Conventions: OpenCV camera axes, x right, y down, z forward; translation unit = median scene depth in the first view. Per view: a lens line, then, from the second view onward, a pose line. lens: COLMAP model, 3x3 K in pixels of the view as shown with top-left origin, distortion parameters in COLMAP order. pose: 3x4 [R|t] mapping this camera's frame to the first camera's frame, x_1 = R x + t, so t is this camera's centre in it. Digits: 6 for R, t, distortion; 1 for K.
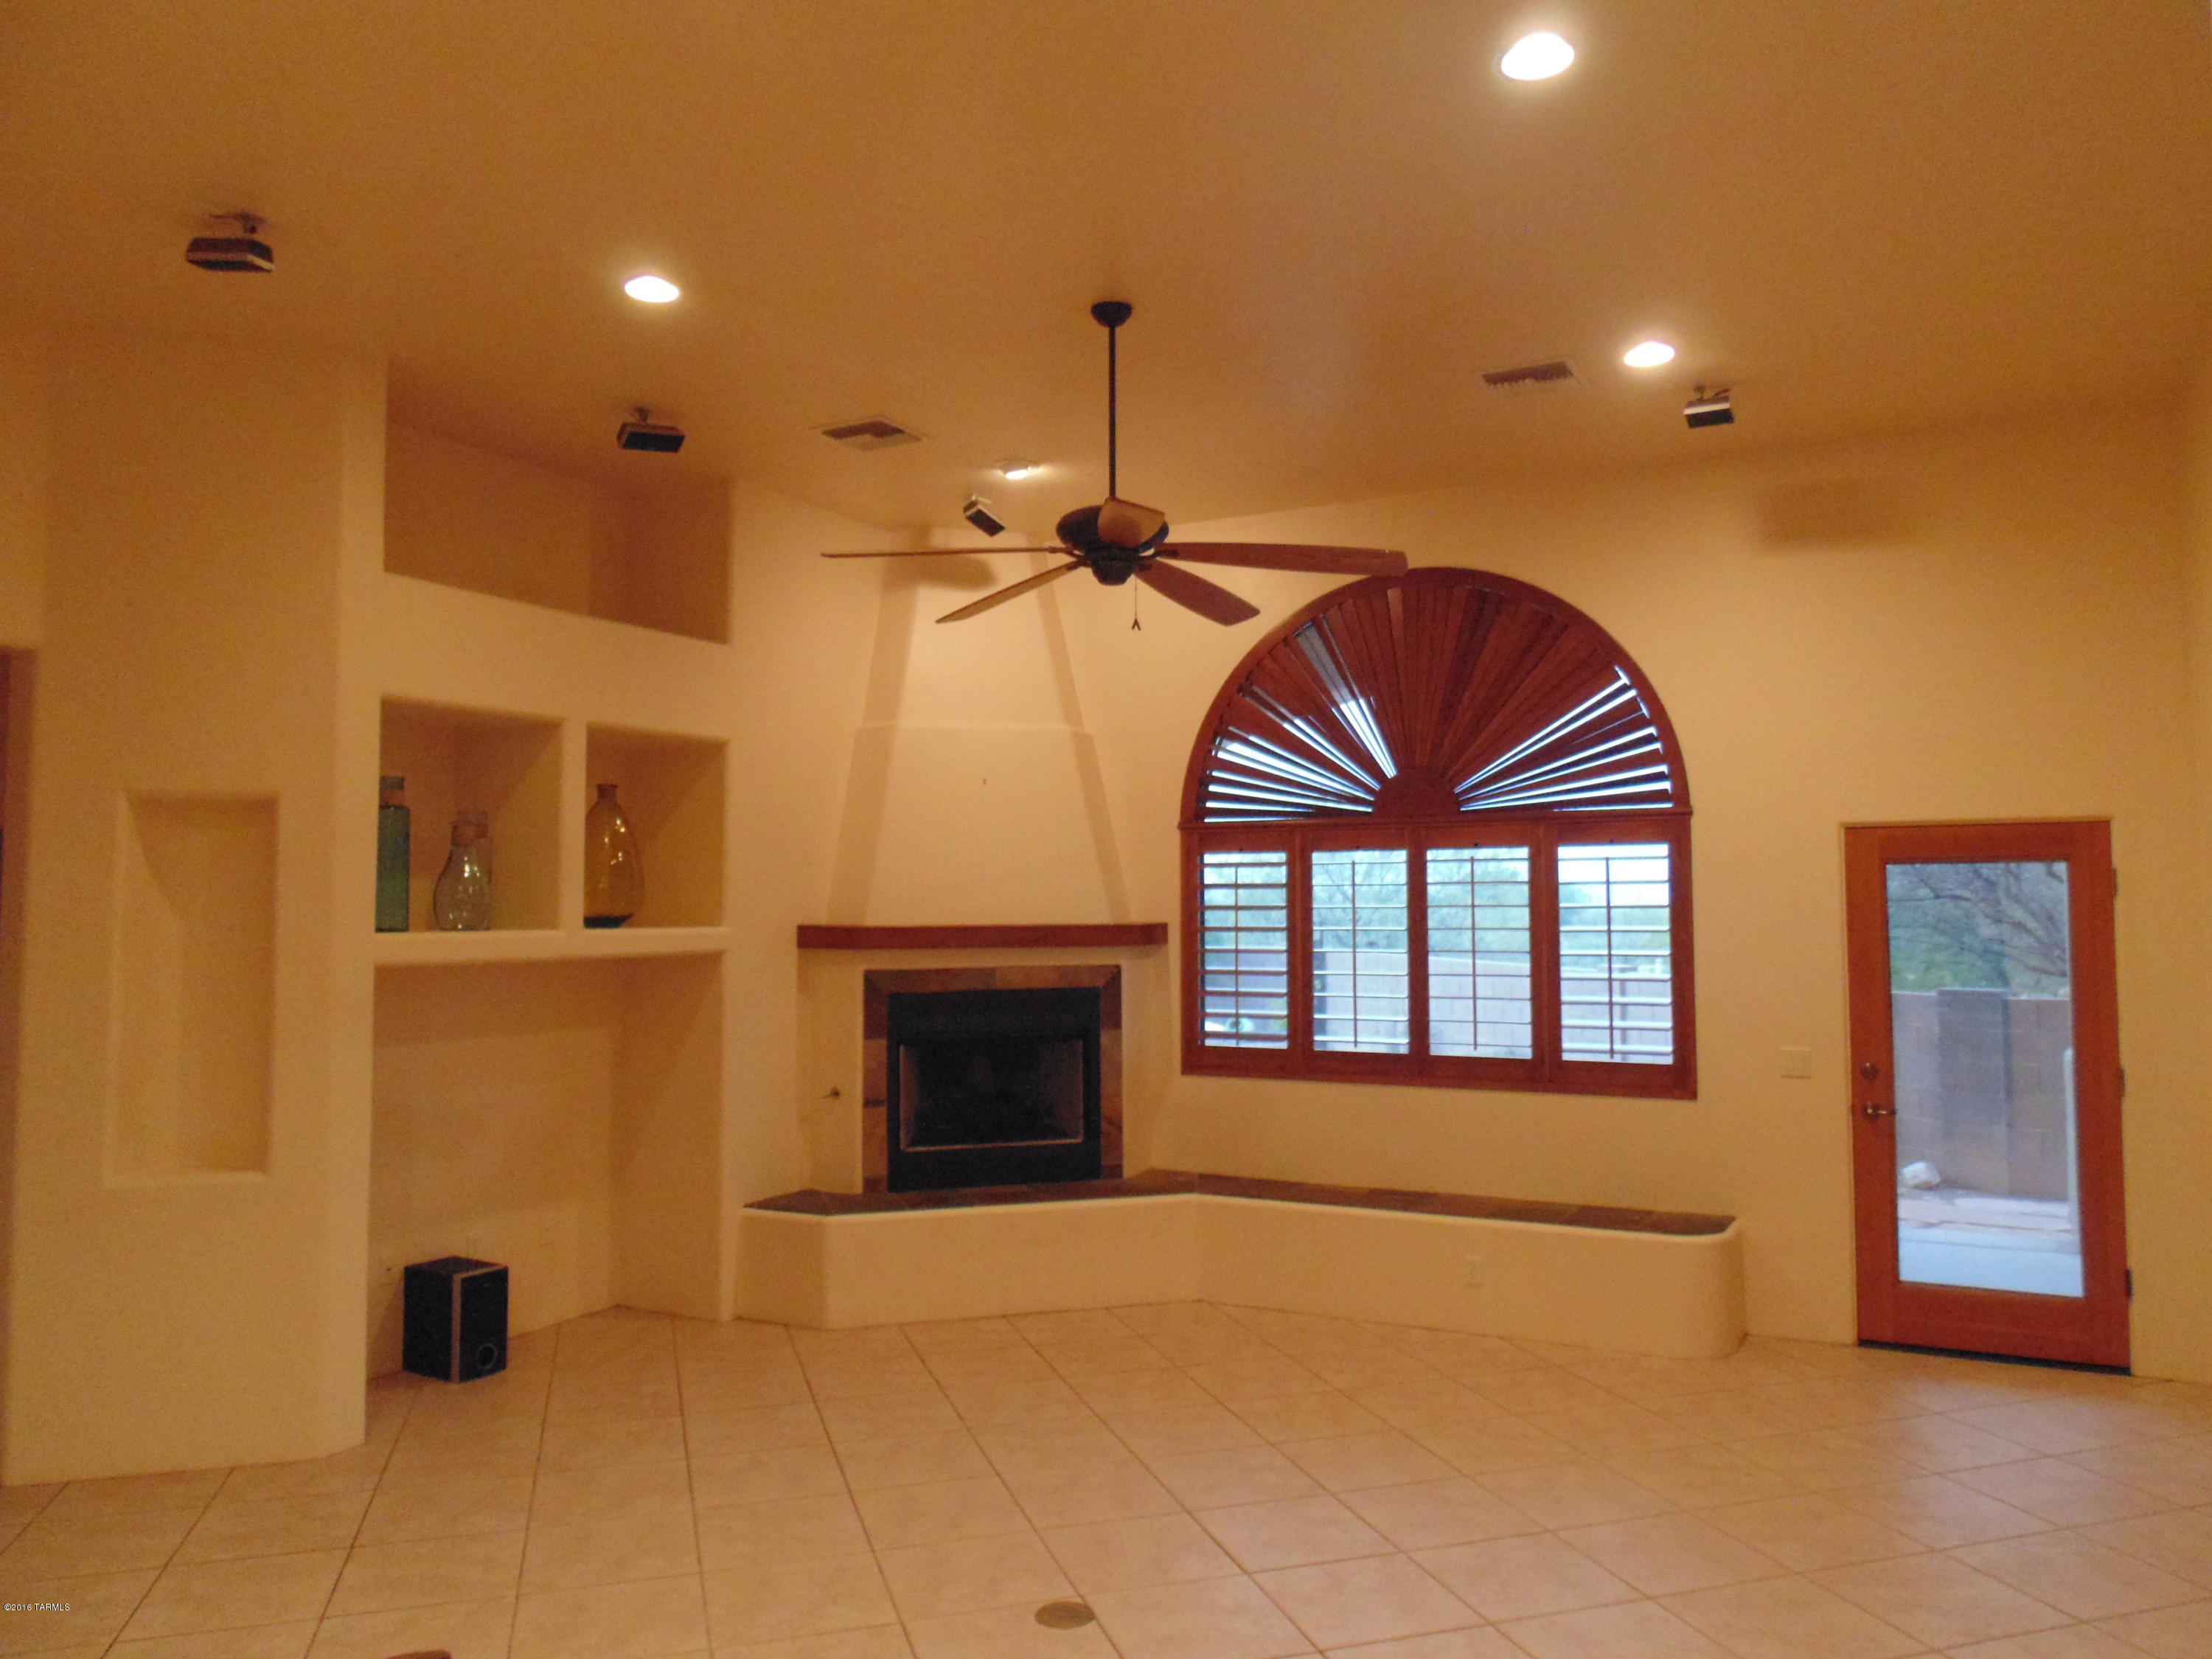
lens RADIAL K [[1523.1, 0, 1113.7], [0, 1523.1, 818.6], [0, 0, 1]] dist [-0.003000, 0.000774]
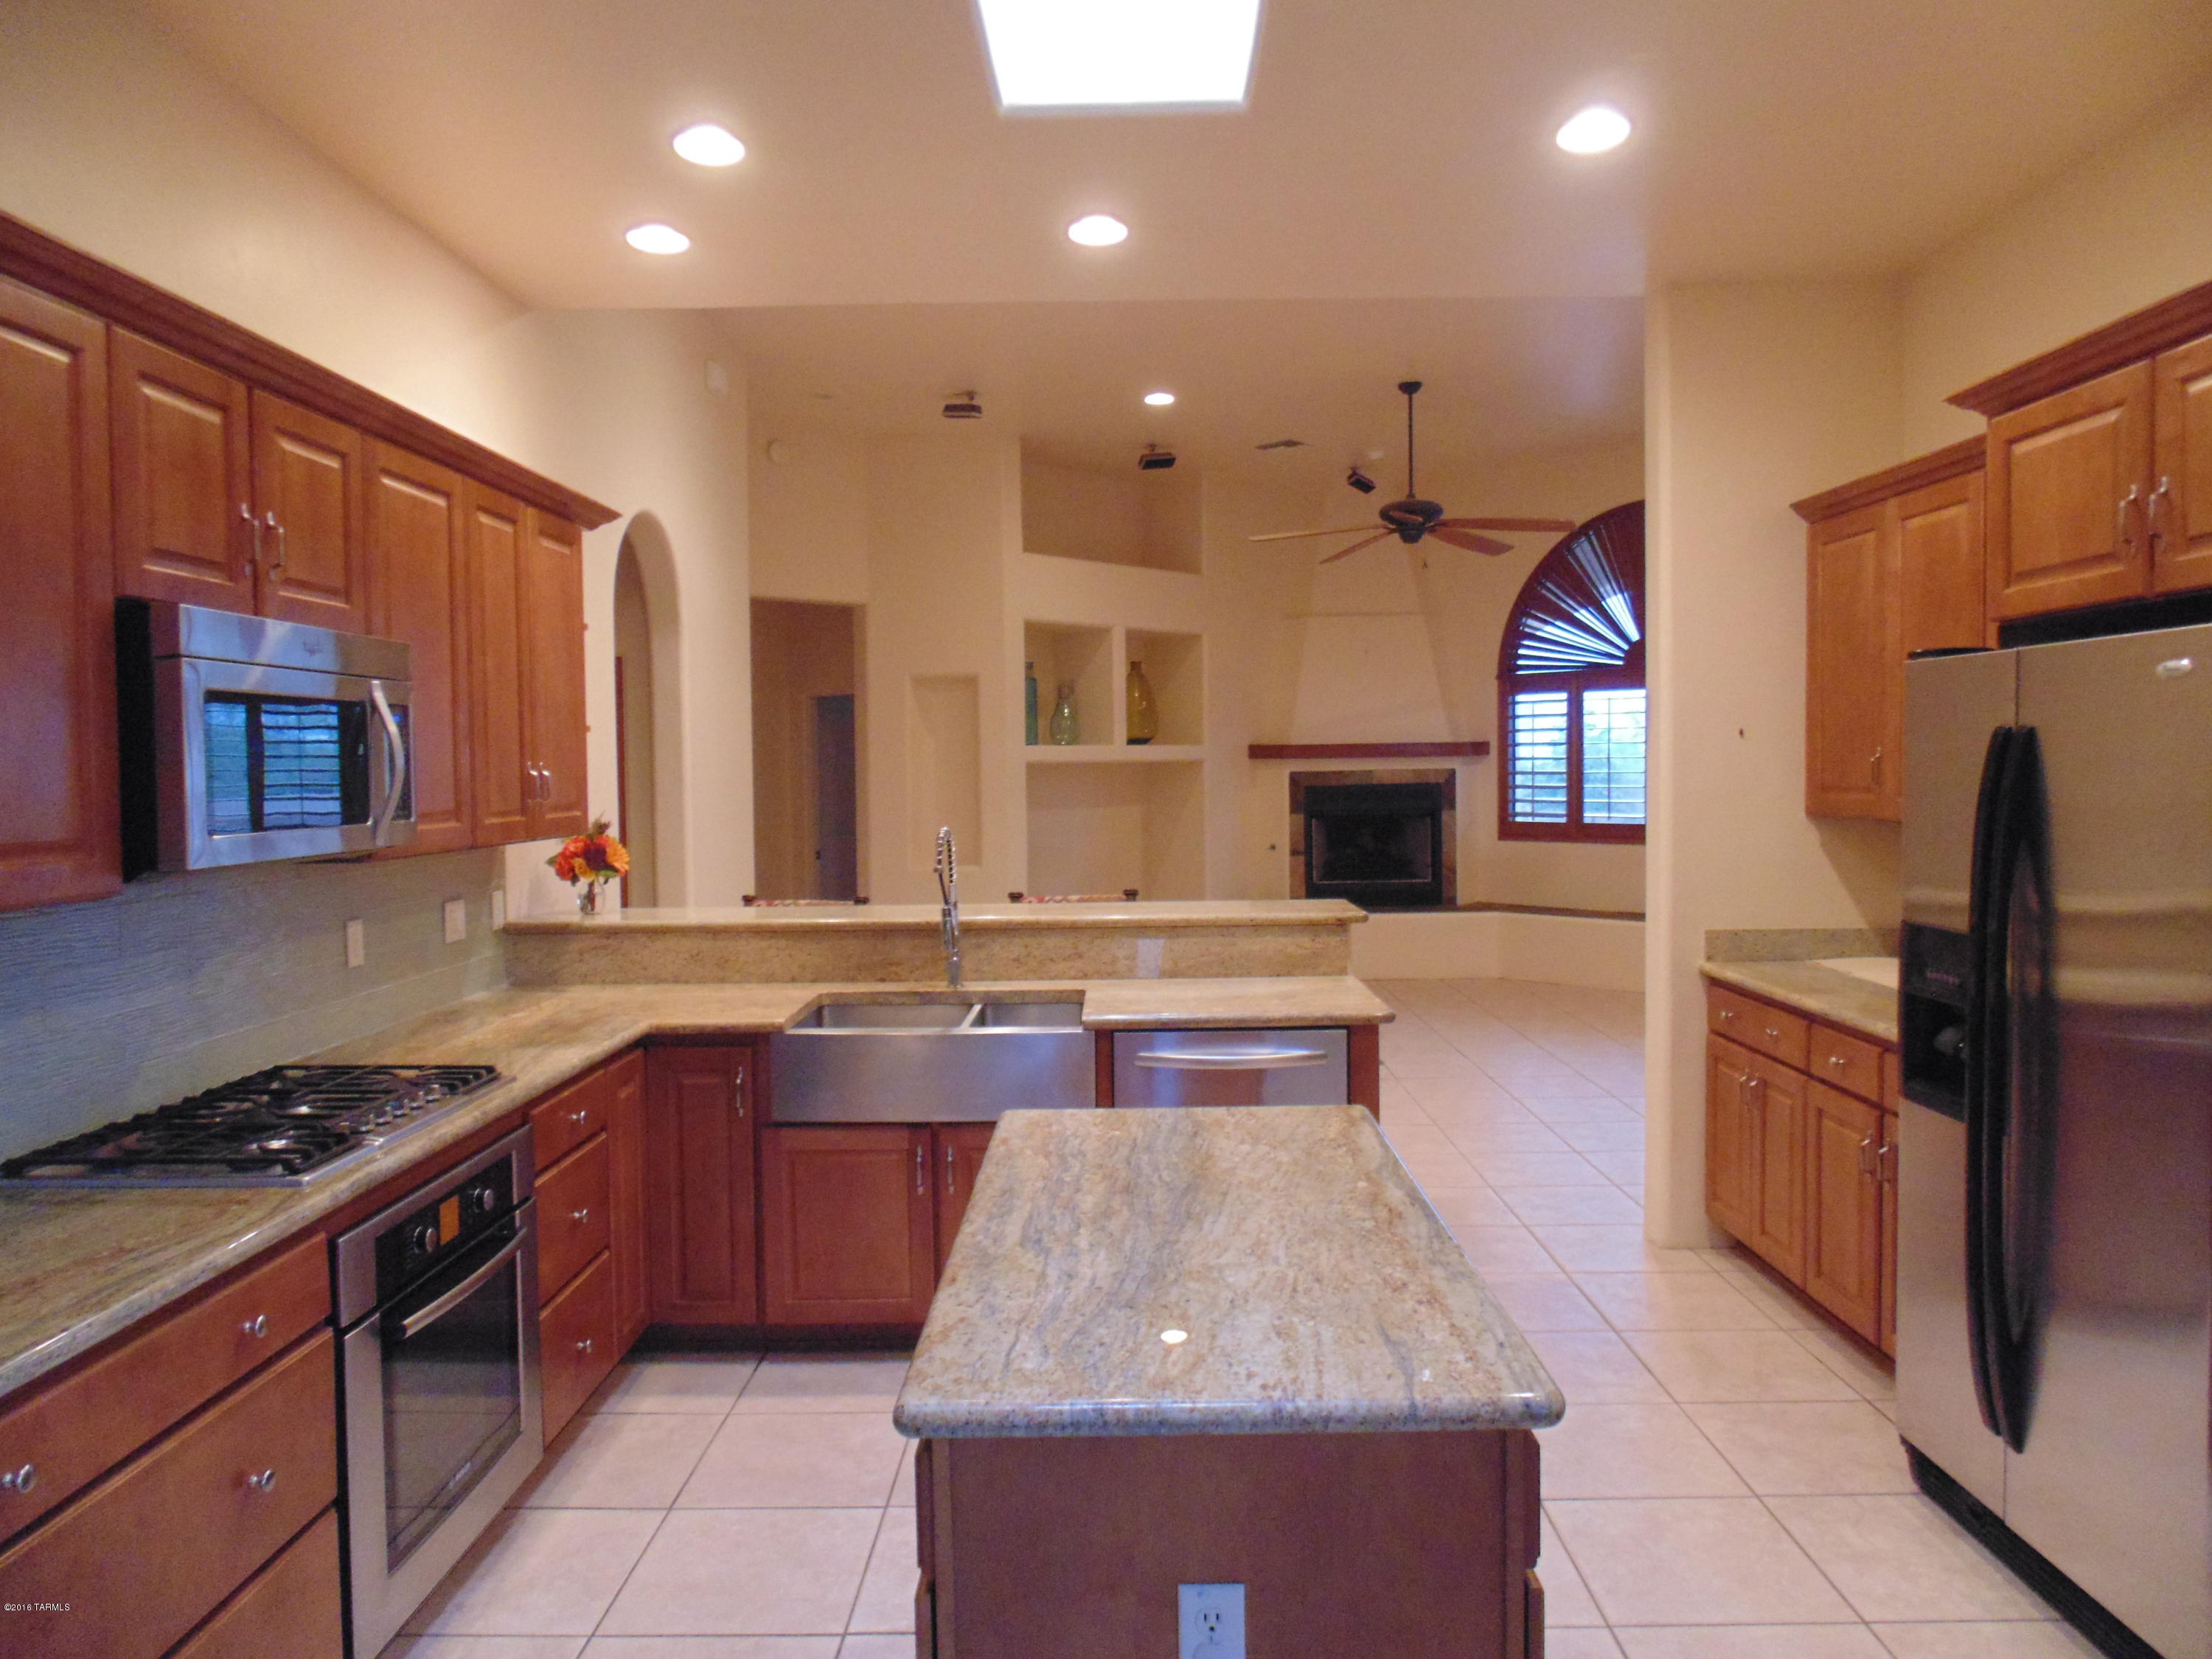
lens RADIAL K [[1481.9, 0, 1113.9], [0, 1481.9, 820.6], [0, 0, 1]] dist [-0.010730, 0.003716]
pose [[0.950547, 0.004510, -0.310548, 0.147844], [0.026718, 0.995001, 0.096228, -0.004932], [0.309430, -0.099767, 0.945674, -0.550654]]
